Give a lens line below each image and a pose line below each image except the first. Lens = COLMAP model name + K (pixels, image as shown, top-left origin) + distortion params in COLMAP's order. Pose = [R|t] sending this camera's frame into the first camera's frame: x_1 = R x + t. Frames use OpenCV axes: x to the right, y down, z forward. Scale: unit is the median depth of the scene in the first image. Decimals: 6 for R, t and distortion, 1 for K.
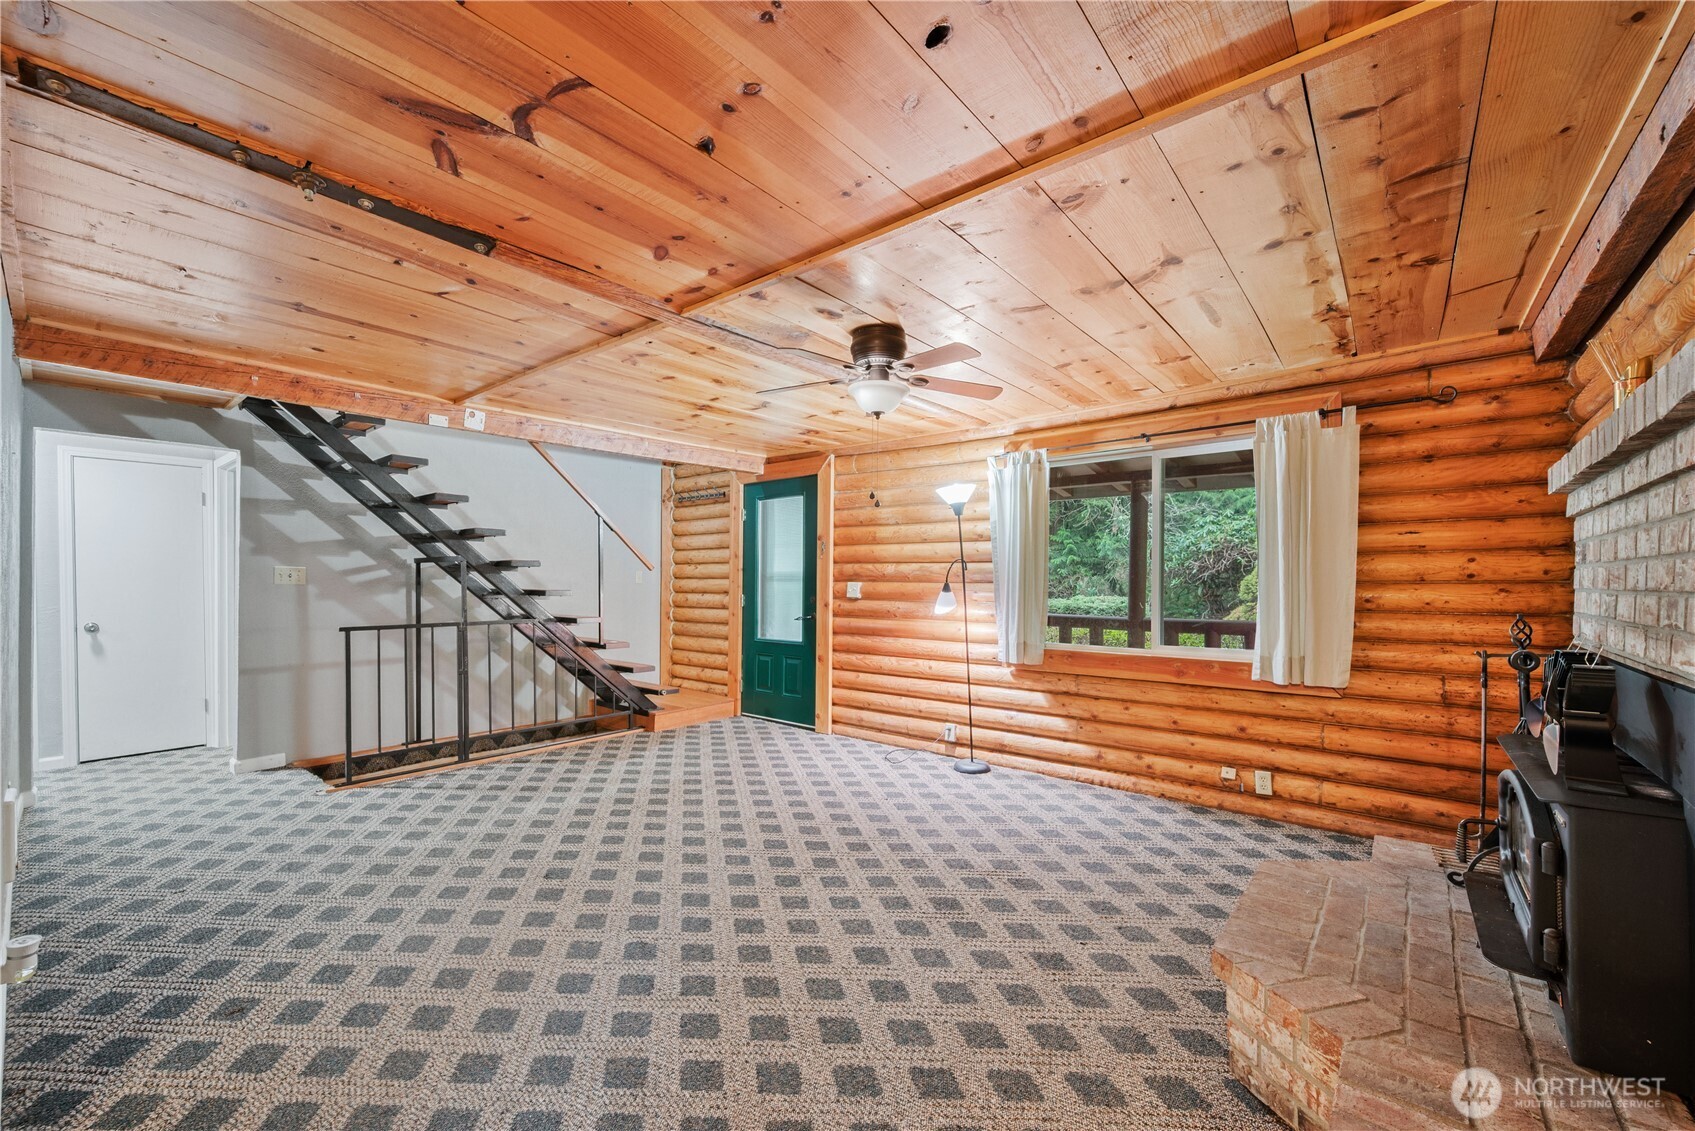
lens RADIAL K [[667.0, 0, 850.3], [0, 667.0, 586.1], [0, 0, 1]] dist [-0.003631, -0.000068]
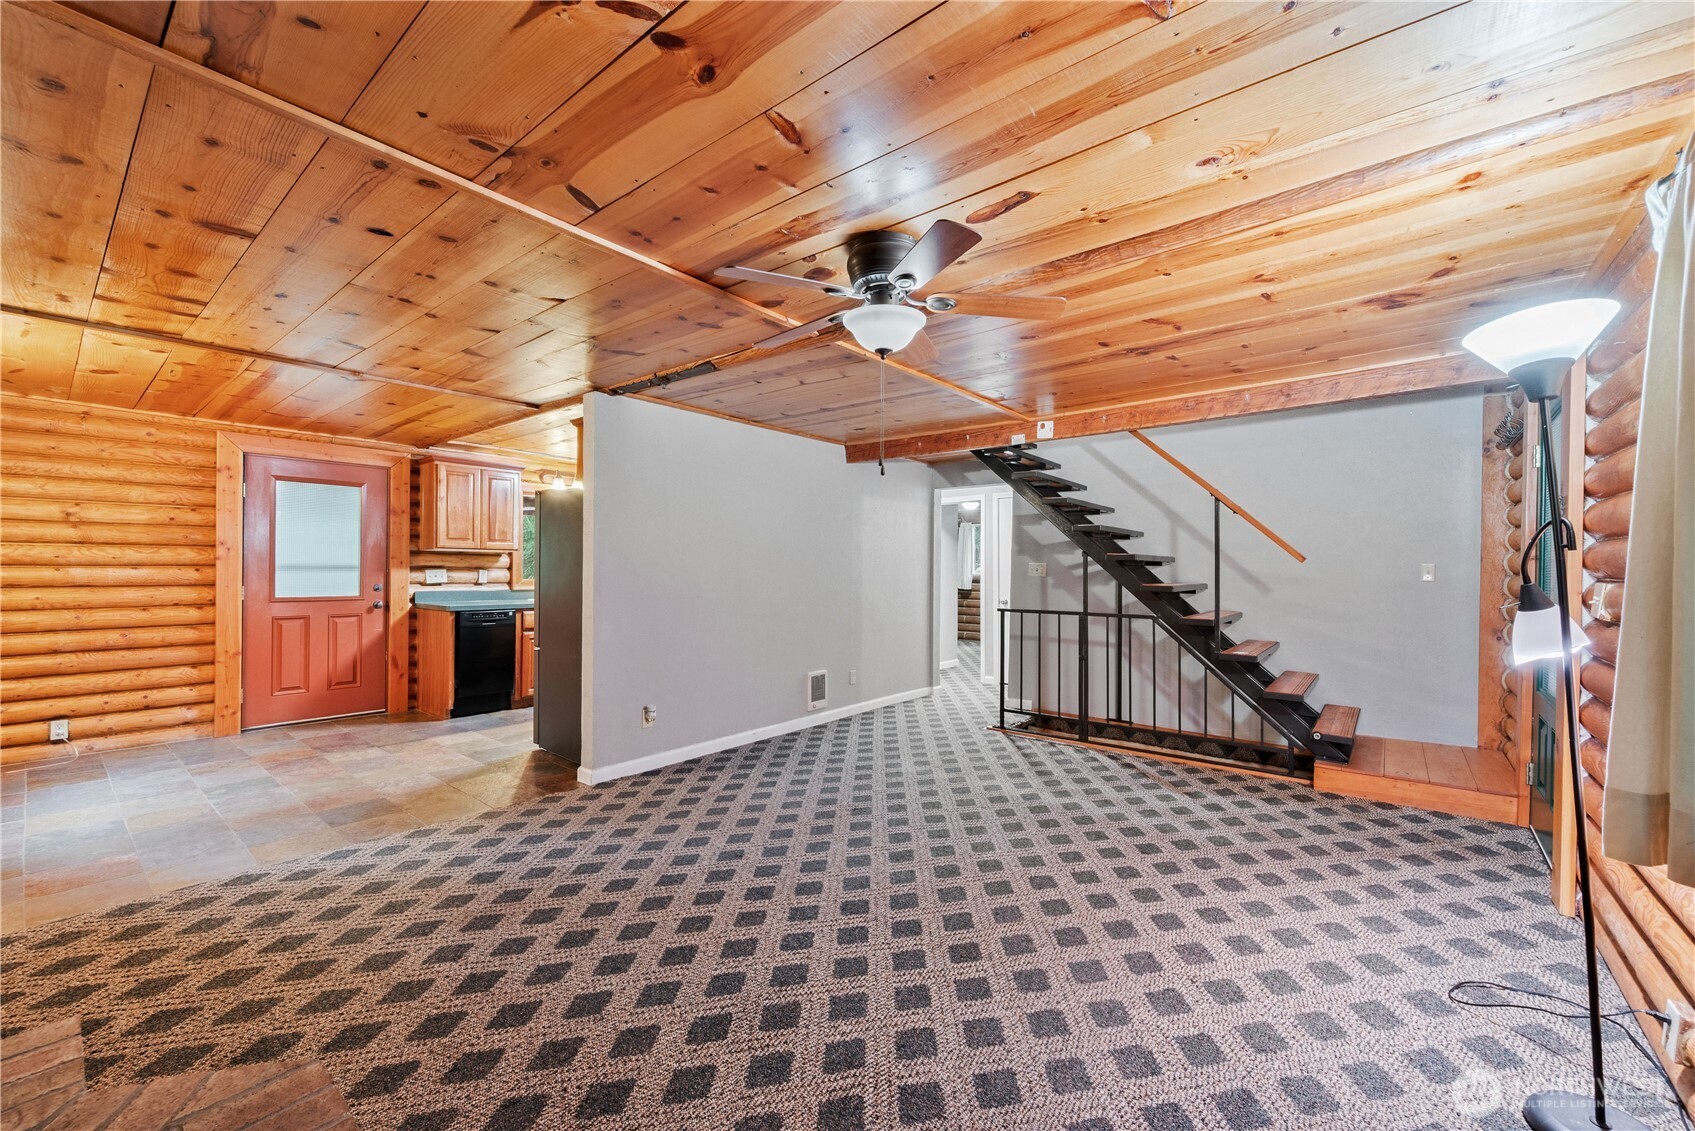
lens RADIAL K [[667.0, 0, 853.2], [0, 667.0, 566.9], [0, 0, 1]] dist [-0.003631, -0.000068]
pose [[0.020141, -0.006659, -0.999775, 0.579945], [-0.016798, 0.999834, -0.006998, -0.006942], [0.999656, 0.016935, 0.020026, 0.699578]]
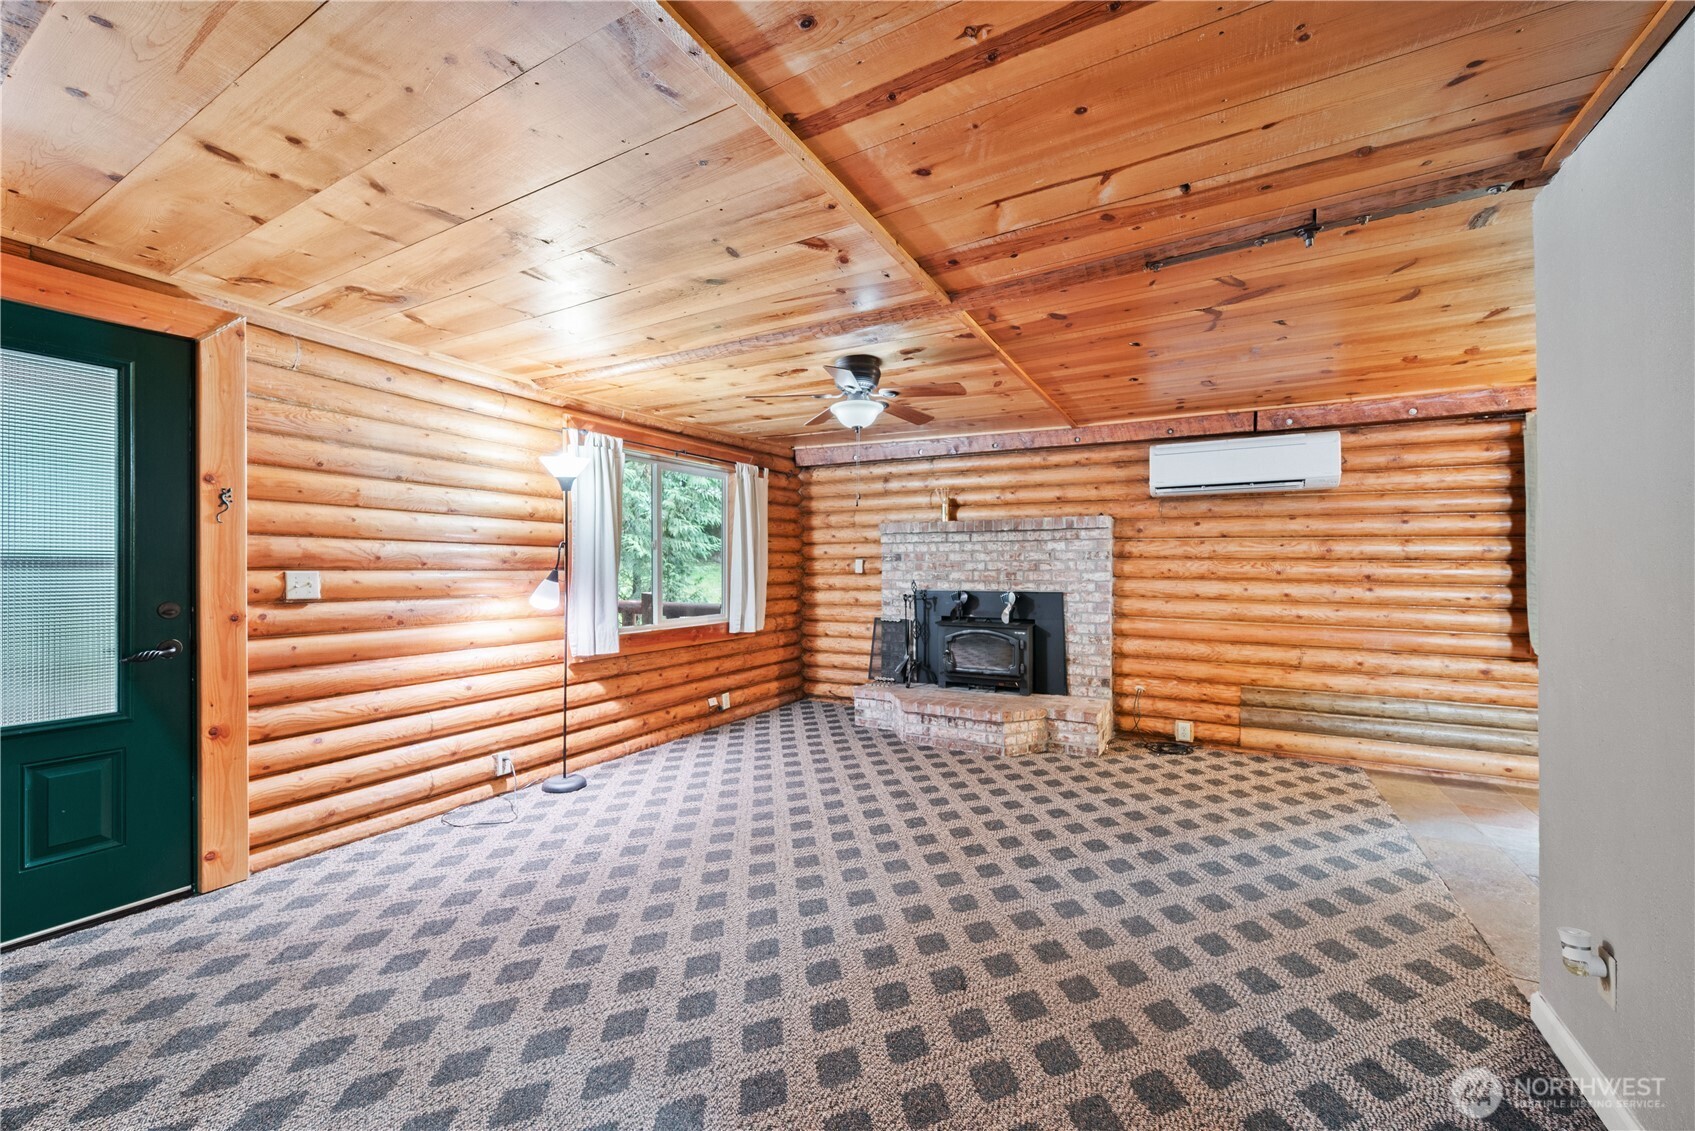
lens RADIAL K [[667.0, 0, 831.2], [0, 667.0, 565.1], [0, 0, 1]] dist [-0.003631, -0.000068]
pose [[-0.159869, 0.000270, 0.987138, -0.824906], [0.007126, 0.999974, 0.000880, -0.011623], [-0.987113, 0.007175, -0.159867, 0.907180]]
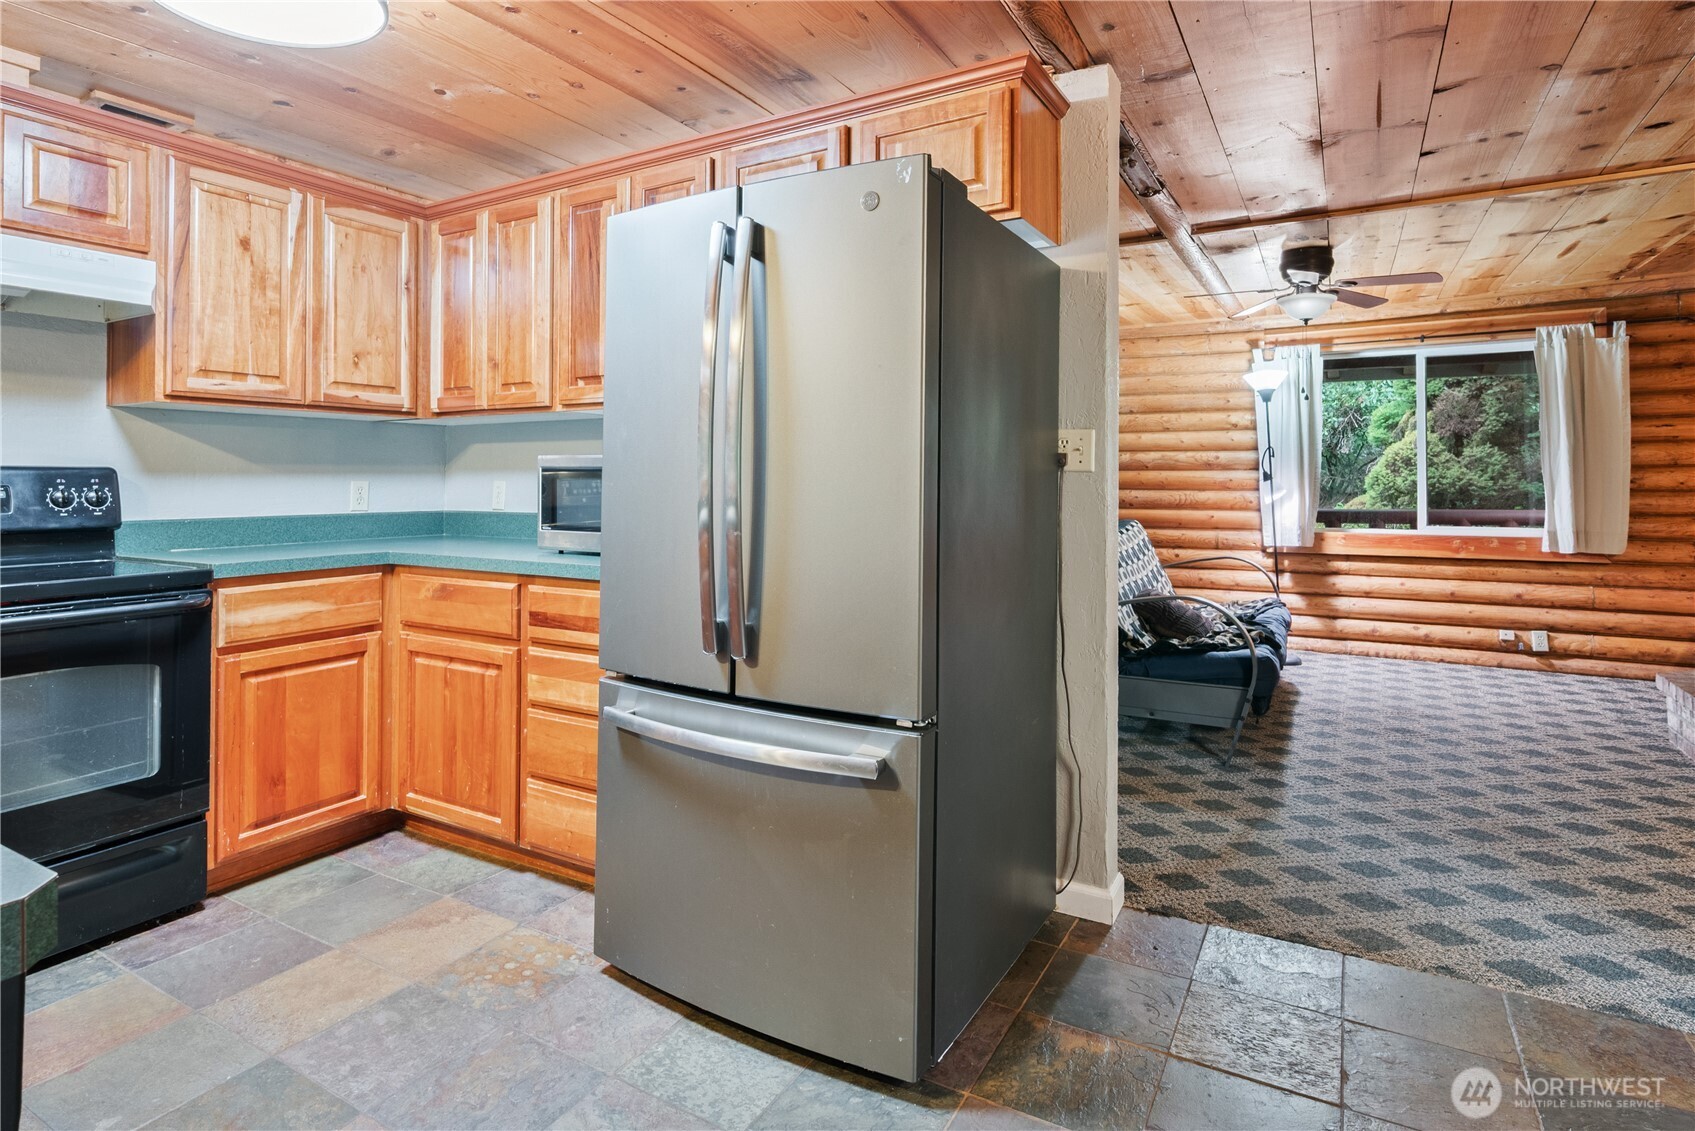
lens RADIAL K [[880.3, 0, 827.2], [0, 880.3, 474.0], [0, 0, 1]] dist [-0.000871, 0.000714]
pose [[0.987156, -0.002056, 0.159745, -0.763365], [0.004720, 0.999856, -0.016298, 0.022479], [-0.159689, 0.016843, 0.987024, -0.284033]]
